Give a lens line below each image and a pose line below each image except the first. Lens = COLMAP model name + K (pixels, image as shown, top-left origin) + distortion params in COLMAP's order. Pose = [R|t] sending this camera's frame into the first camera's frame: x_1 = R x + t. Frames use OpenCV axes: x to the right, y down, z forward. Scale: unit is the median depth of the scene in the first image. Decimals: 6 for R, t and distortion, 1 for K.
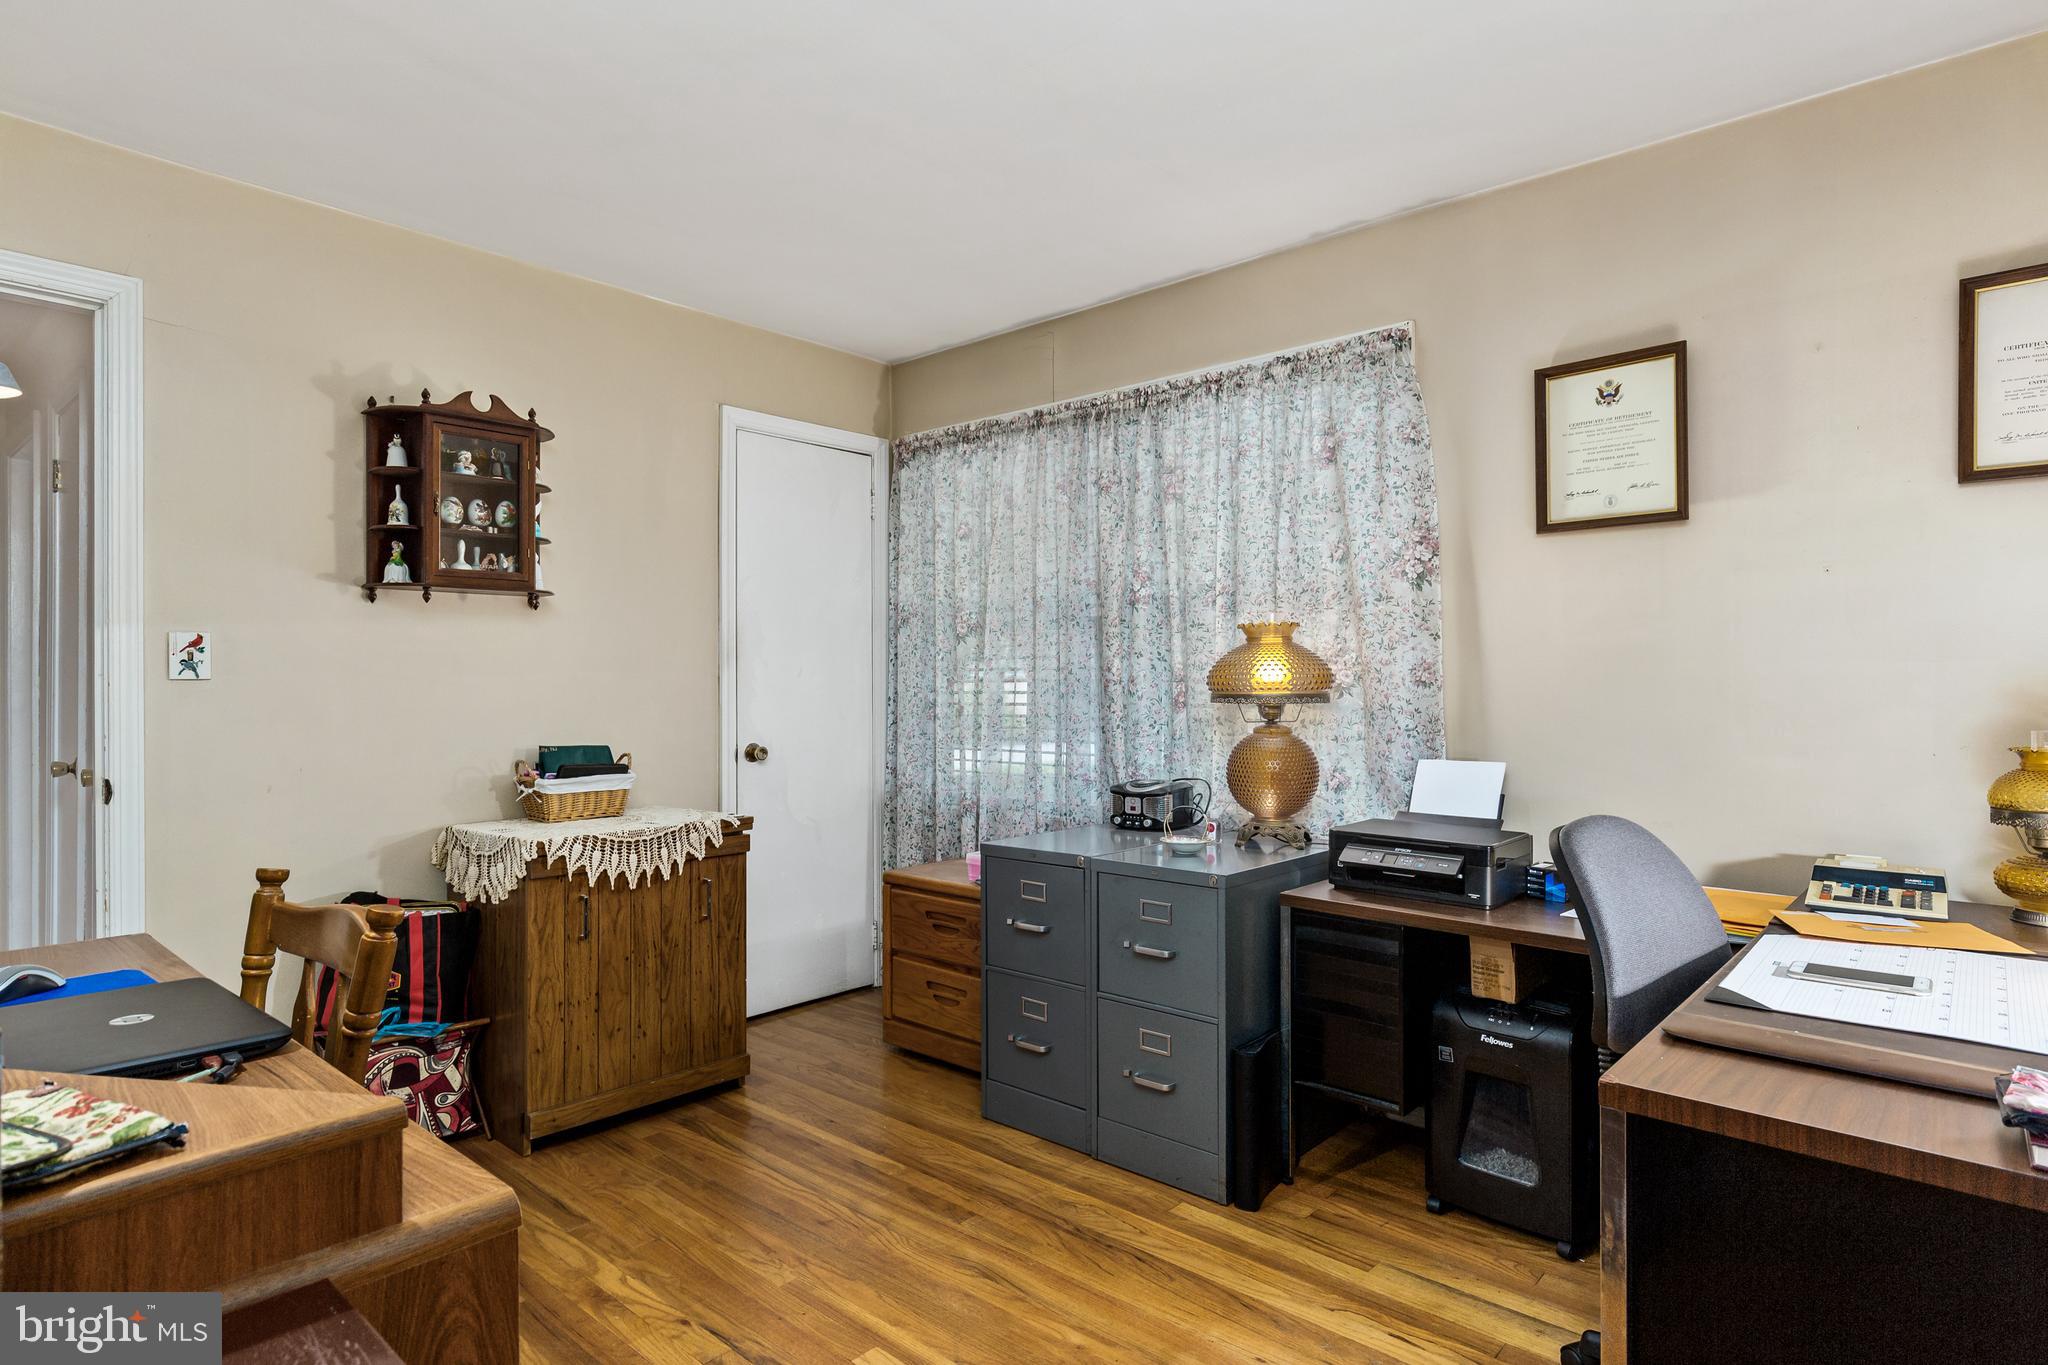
lens RADIAL K [[1107.7, 0, 1018.6], [0, 1107.7, 683.8], [0, 0, 1]] dist [0.003673, 0.000296]
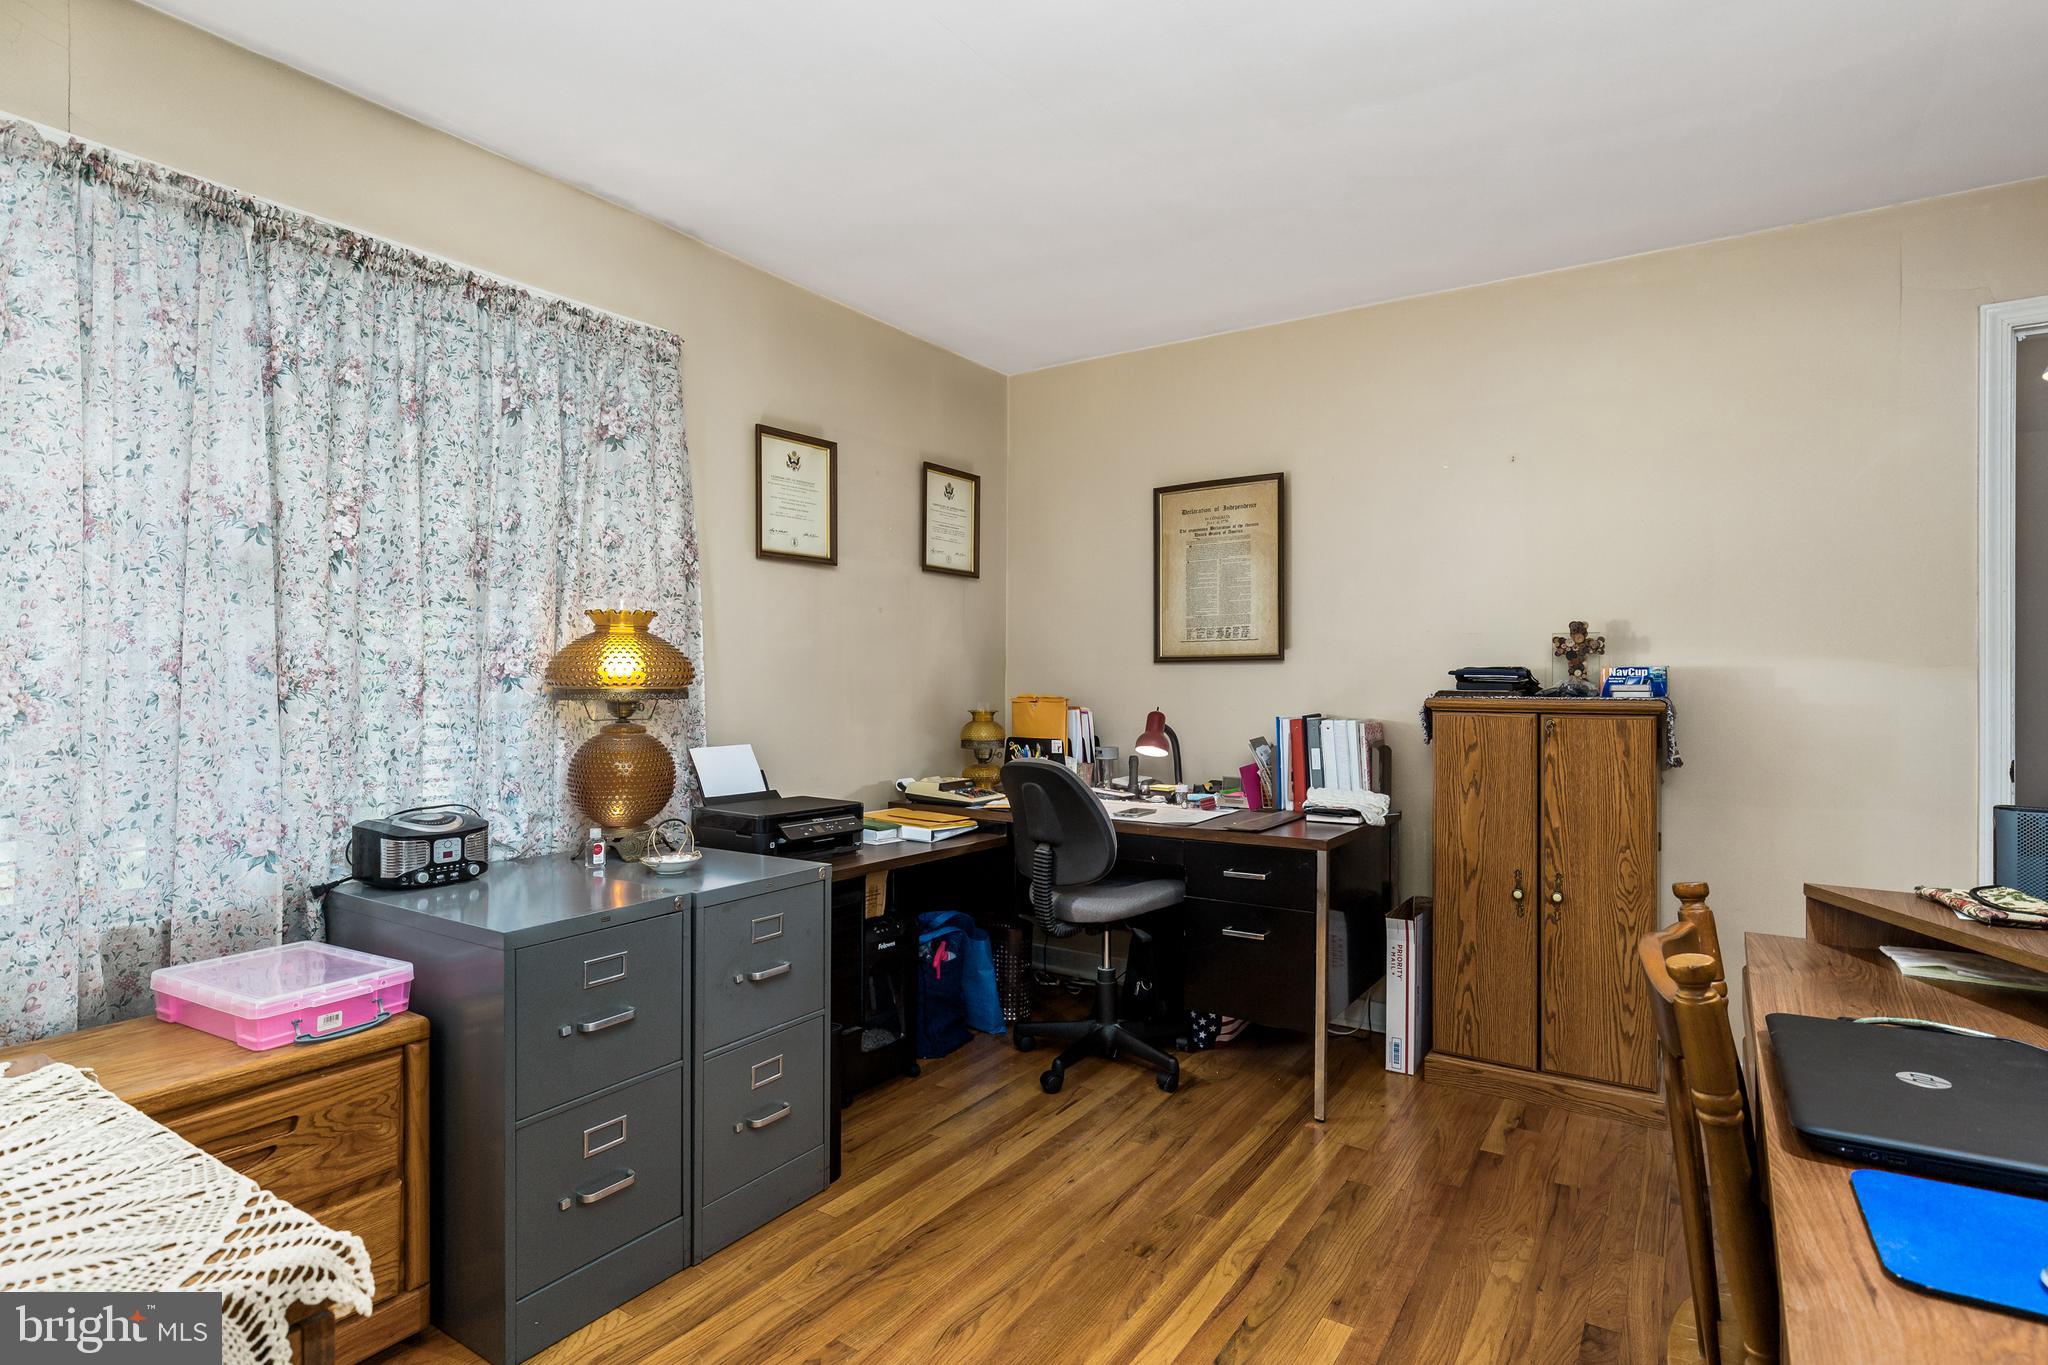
lens RADIAL K [[1060.3, 0, 1016.7], [0, 1060.3, 678.0], [0, 0, 1]] dist [0.010233, -0.002149]
pose [[-0.152186, 0.001505, 0.988351, -0.672181], [-0.000645, 0.999998, -0.001622, 0.001370], [-0.988352, -0.000884, -0.152185, 0.811084]]
